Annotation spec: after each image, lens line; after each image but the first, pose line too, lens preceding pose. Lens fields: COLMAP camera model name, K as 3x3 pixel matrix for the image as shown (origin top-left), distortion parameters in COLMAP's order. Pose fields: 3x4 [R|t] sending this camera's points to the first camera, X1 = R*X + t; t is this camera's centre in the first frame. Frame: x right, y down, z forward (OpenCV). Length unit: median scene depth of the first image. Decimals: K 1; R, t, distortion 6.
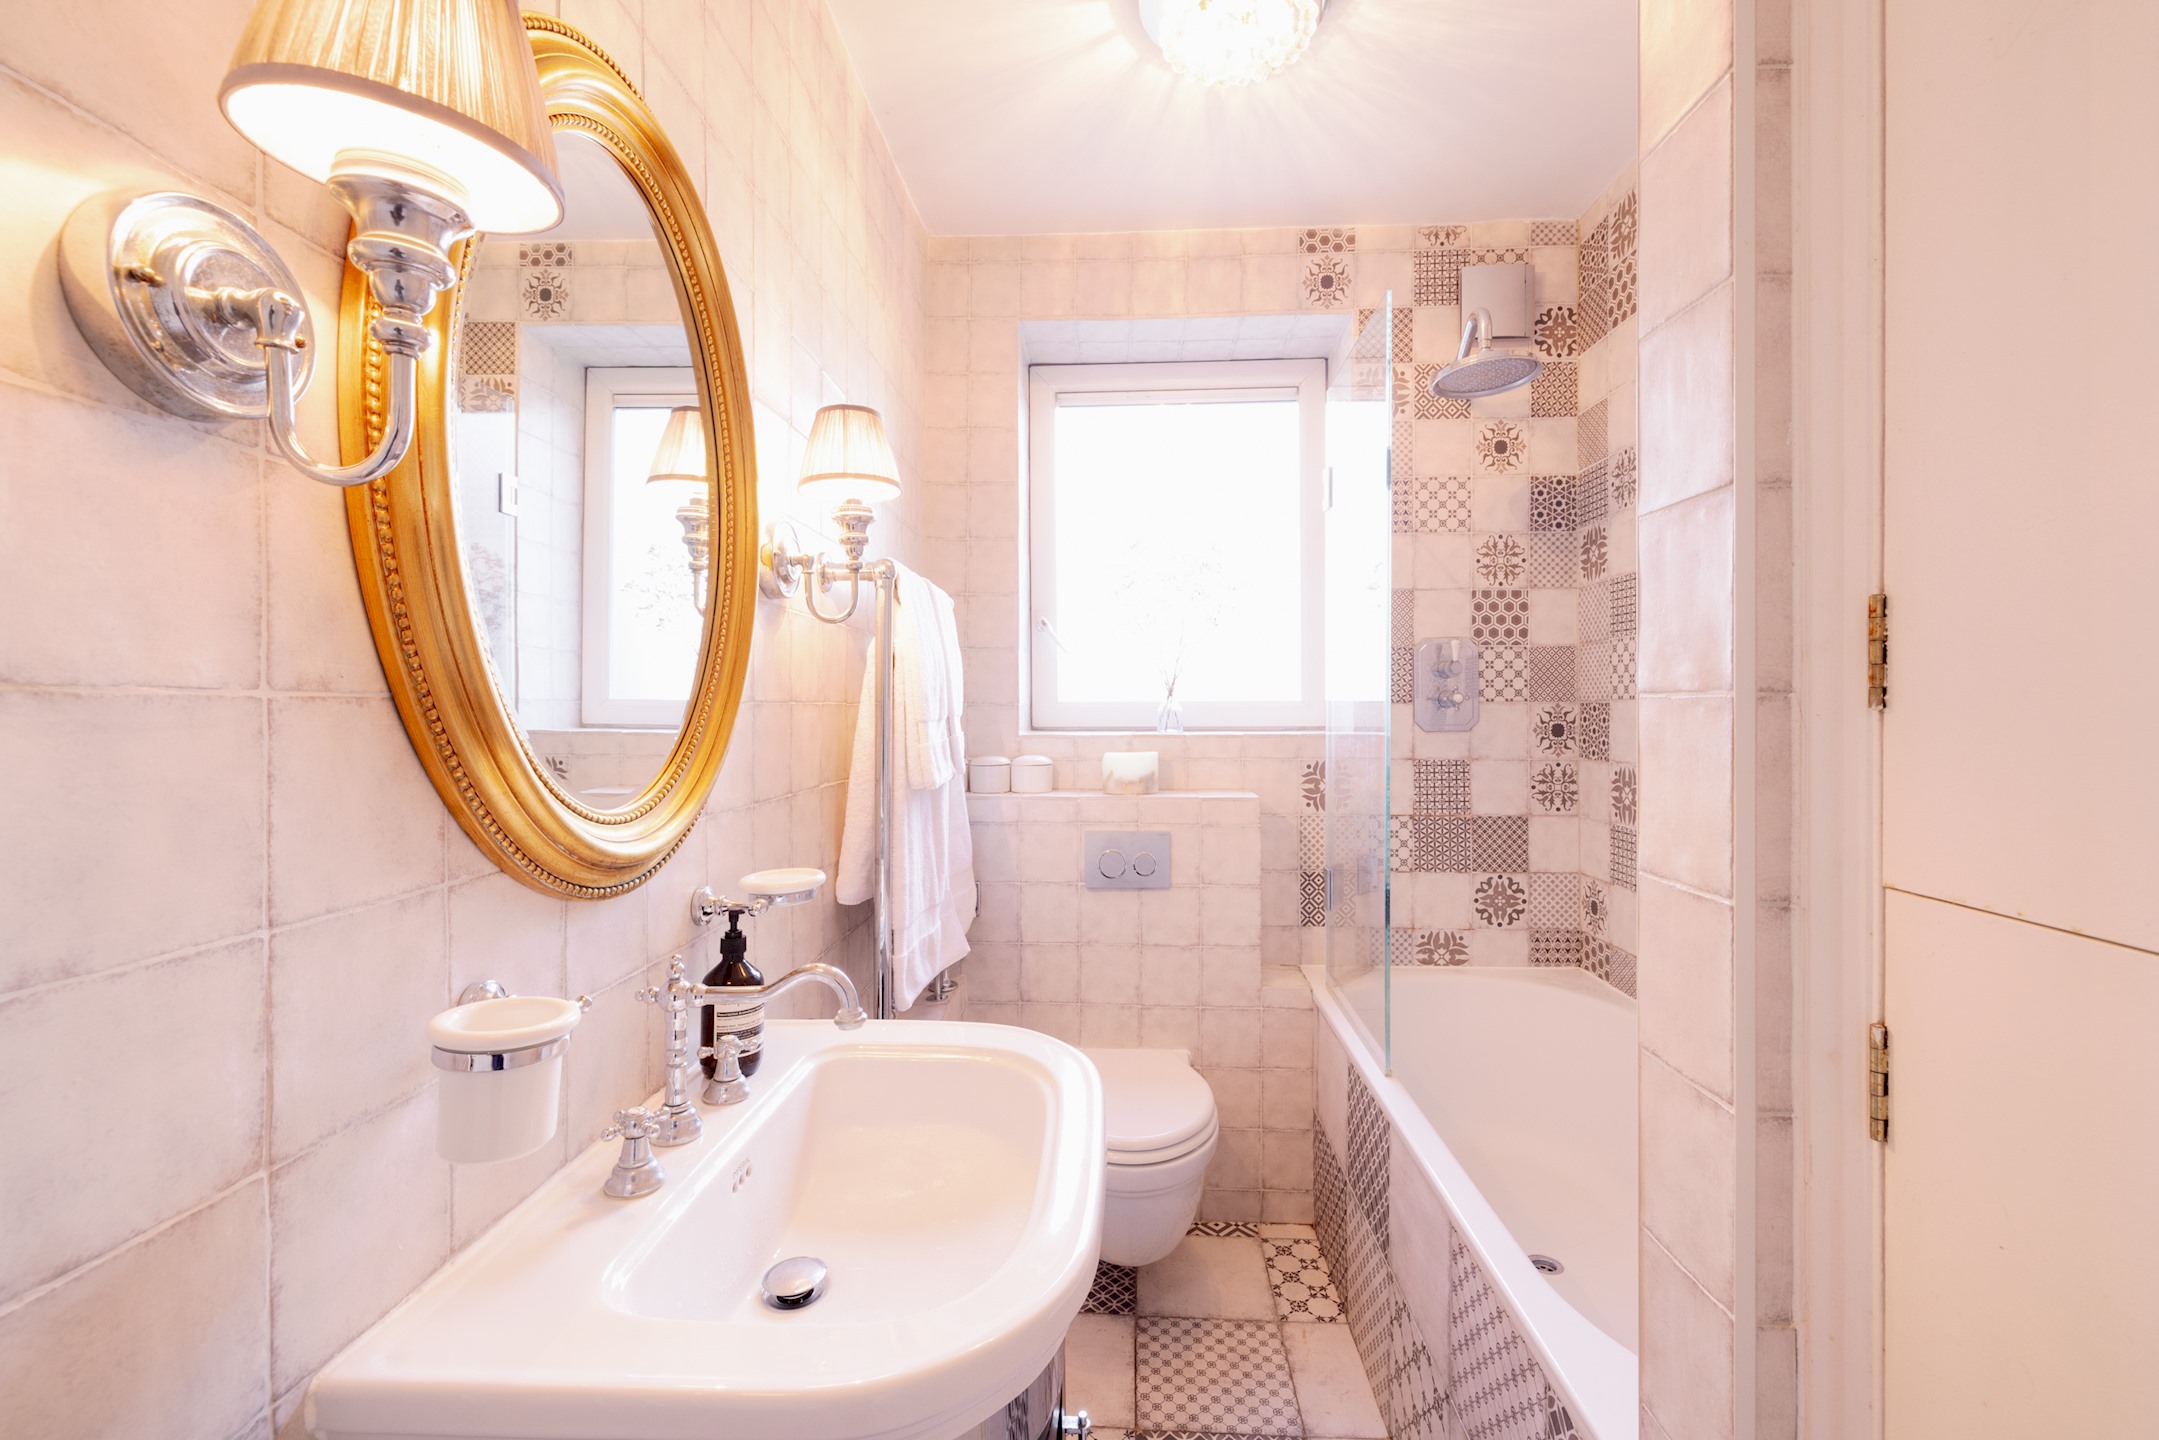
lens RADIAL K [[914.1, 0, 1079.6], [0, 914.1, 710.0], [0, 0, 1]] dist [-0.000641, 0.000367]
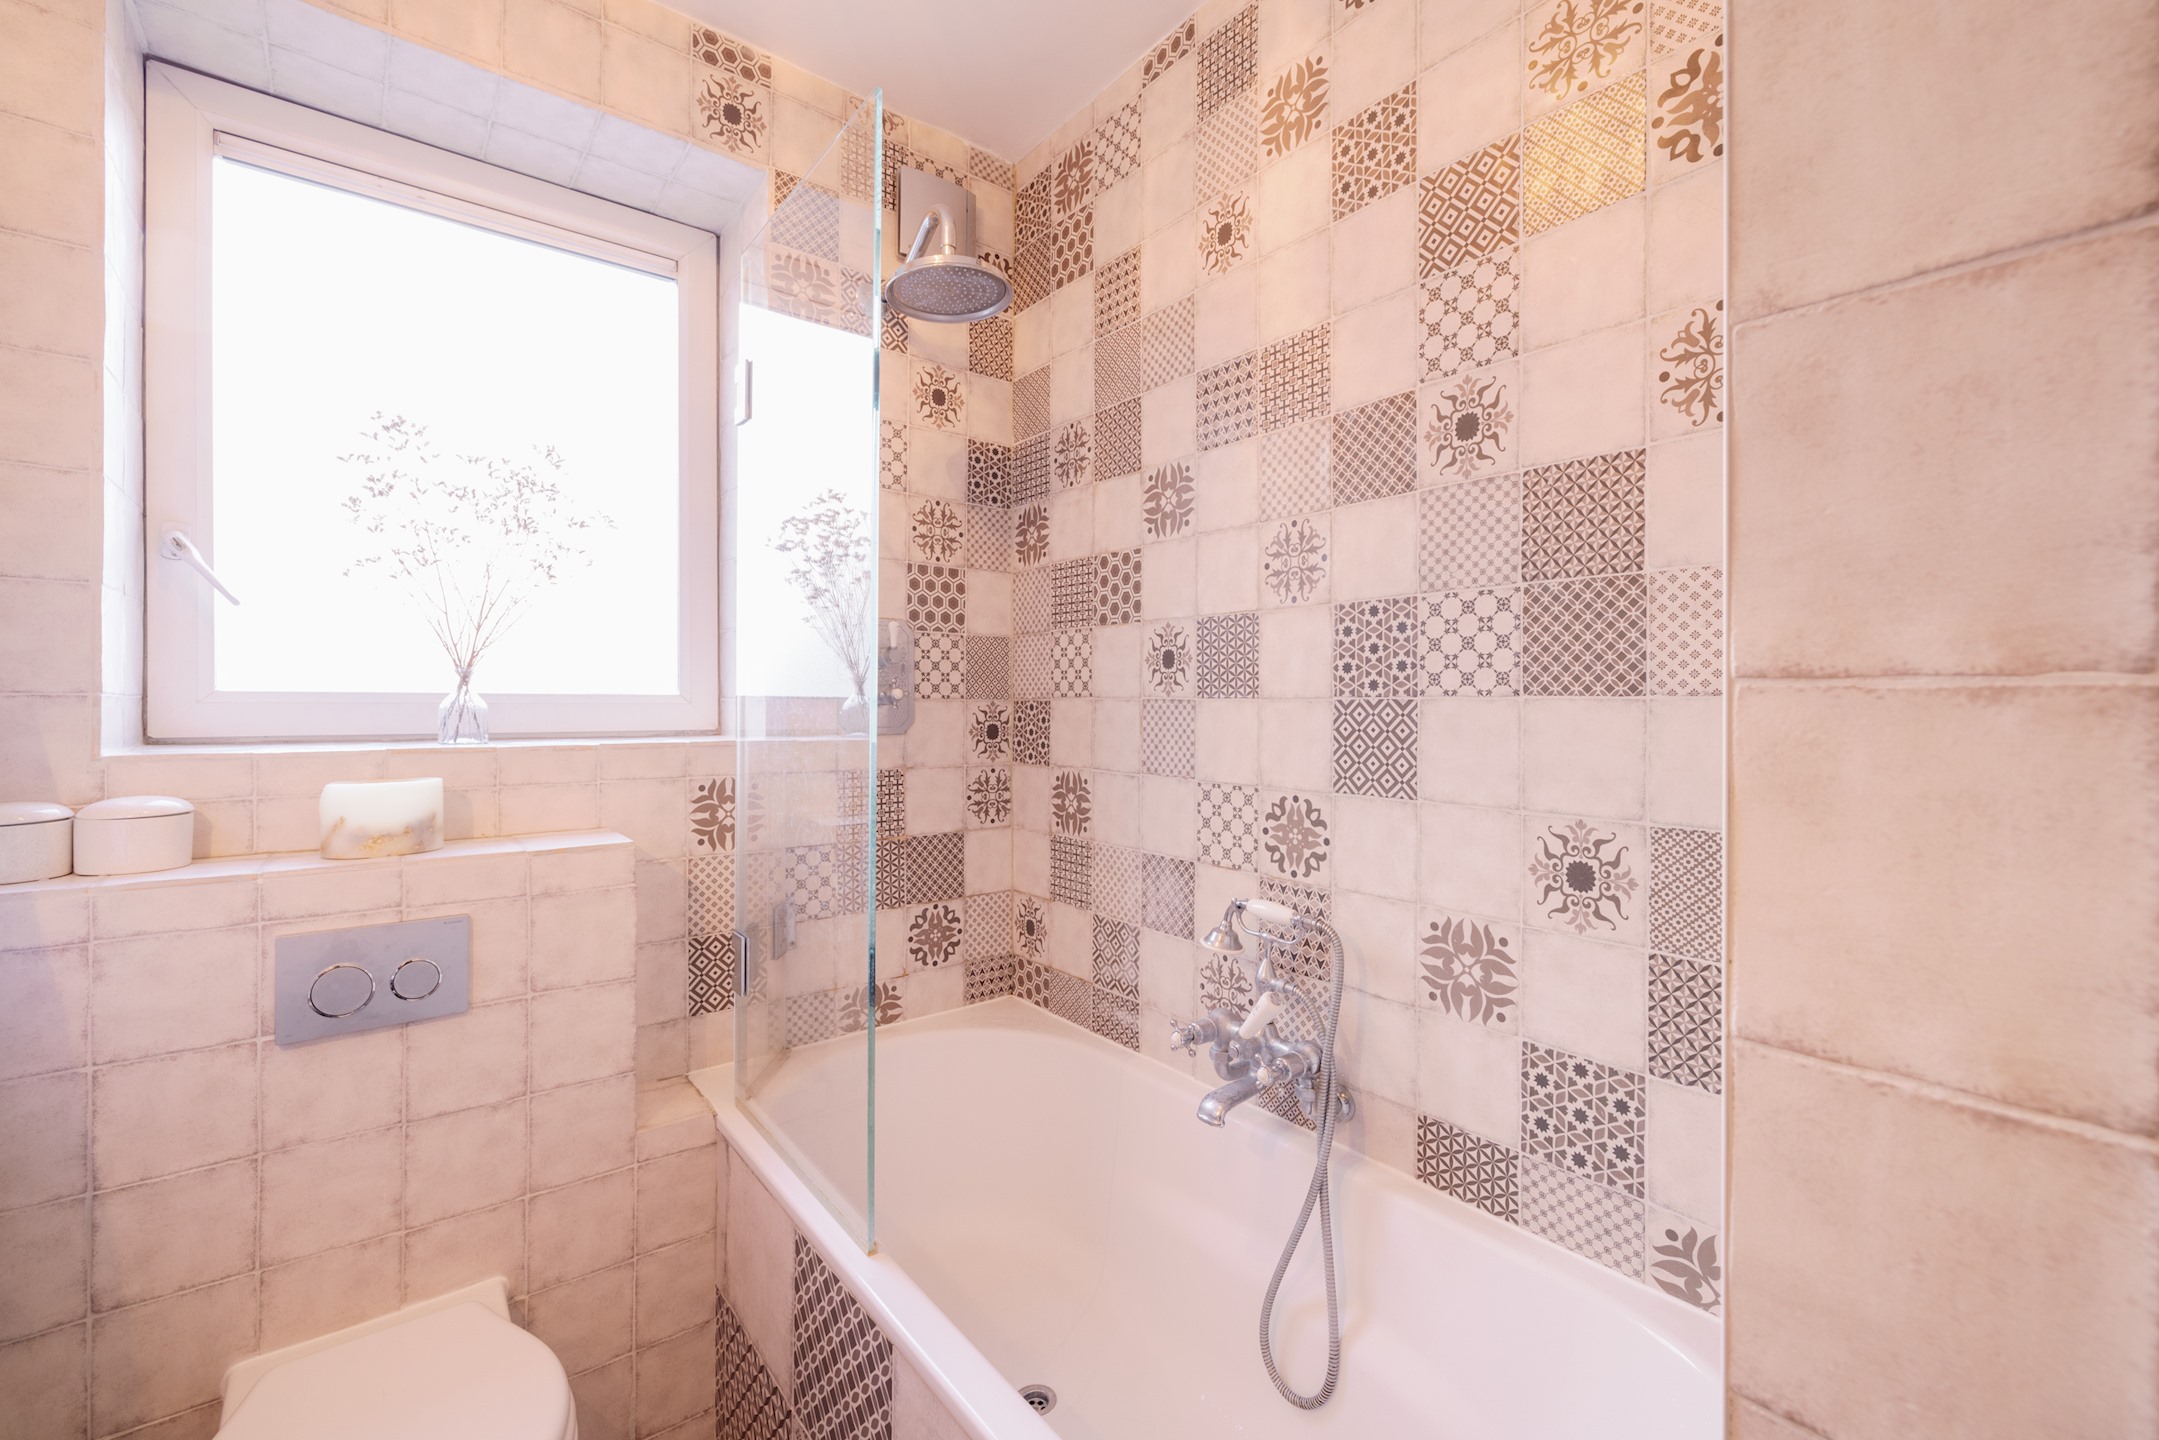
lens RADIAL K [[914.1, 0, 1089.9], [0, 914.1, 703.5], [0, 0, 1]] dist [-0.000641, 0.000367]
pose [[0.749127, 0.006018, 0.662399, 0.007751], [-0.003204, 0.999980, -0.005462, -0.000450], [-0.662418, 0.001969, 0.749132, 0.287555]]
